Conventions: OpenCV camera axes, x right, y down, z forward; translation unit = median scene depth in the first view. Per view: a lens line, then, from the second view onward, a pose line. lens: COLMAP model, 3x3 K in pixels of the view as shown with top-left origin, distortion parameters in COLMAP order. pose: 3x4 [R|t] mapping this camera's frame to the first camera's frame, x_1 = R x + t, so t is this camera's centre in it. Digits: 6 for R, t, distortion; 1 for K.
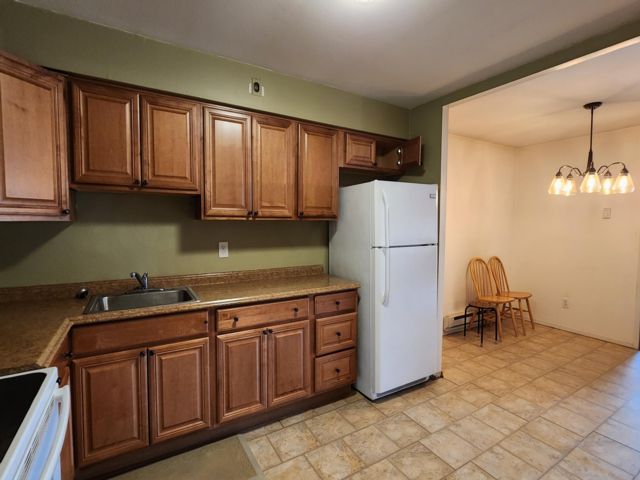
lens RADIAL K [[311.7, 0, 321.6], [0, 311.7, 239.8], [0, 0, 1]] dist [-0.003745, -0.000411]
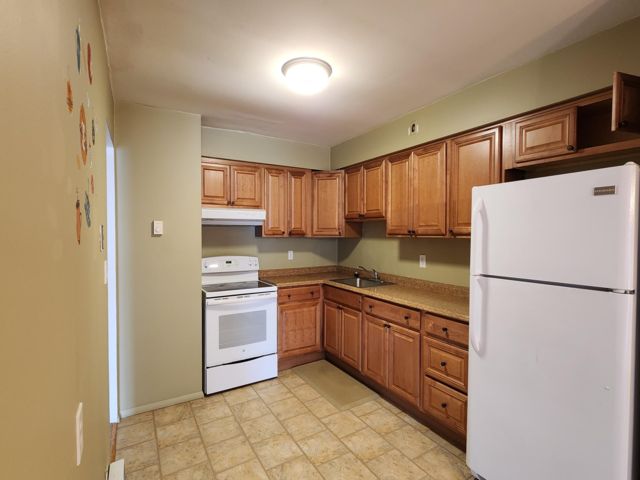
lens RADIAL K [[311.7, 0, 323.0], [0, 311.7, 243.6], [0, 0, 1]] dist [-0.003745, -0.000411]
pose [[0.007869, 0.026379, -0.999621, 0.996209], [-0.059523, 0.997892, 0.025865, -0.050797], [0.998196, 0.059297, 0.009422, 0.655125]]
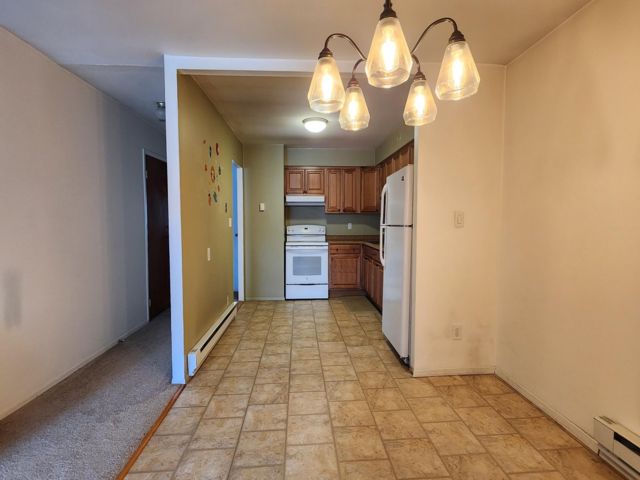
lens RADIAL K [[319.4, 0, 322.3], [0, 319.4, 240.1], [0, 0, 1]] dist [-0.001747, 0.000206]
pose [[-0.457064, 0.044551, -0.888317, 1.682337], [-0.053361, 0.995572, 0.077385, -0.007433], [0.887832, 0.082772, -0.452663, 1.485070]]
